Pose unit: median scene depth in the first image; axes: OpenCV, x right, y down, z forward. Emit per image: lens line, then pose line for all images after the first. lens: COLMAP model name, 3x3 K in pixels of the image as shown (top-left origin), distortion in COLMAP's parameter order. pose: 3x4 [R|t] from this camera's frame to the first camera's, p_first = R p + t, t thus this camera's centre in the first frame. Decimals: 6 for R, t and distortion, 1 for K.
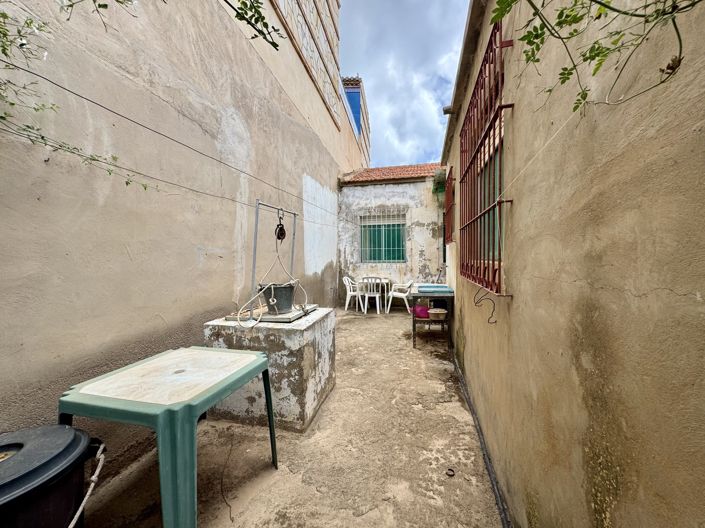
lens RADIAL K [[281.7, 0, 352.3], [0, 281.7, 262.8], [0, 0, 1]] dist [-0.002180, 0.000311]
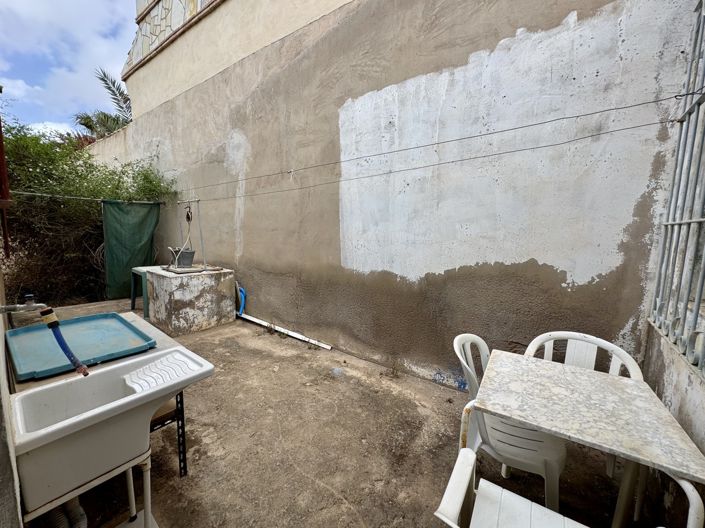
lens RADIAL K [[281.7, 0, 352.3], [0, 281.7, 262.8], [0, 0, 1]] dist [-0.002180, 0.000311]
pose [[-0.412650, 0.104061, -0.904926, 0.299857], [-0.044297, 0.989985, 0.134043, -0.040769], [0.909812, 0.095398, -0.403908, 0.939402]]
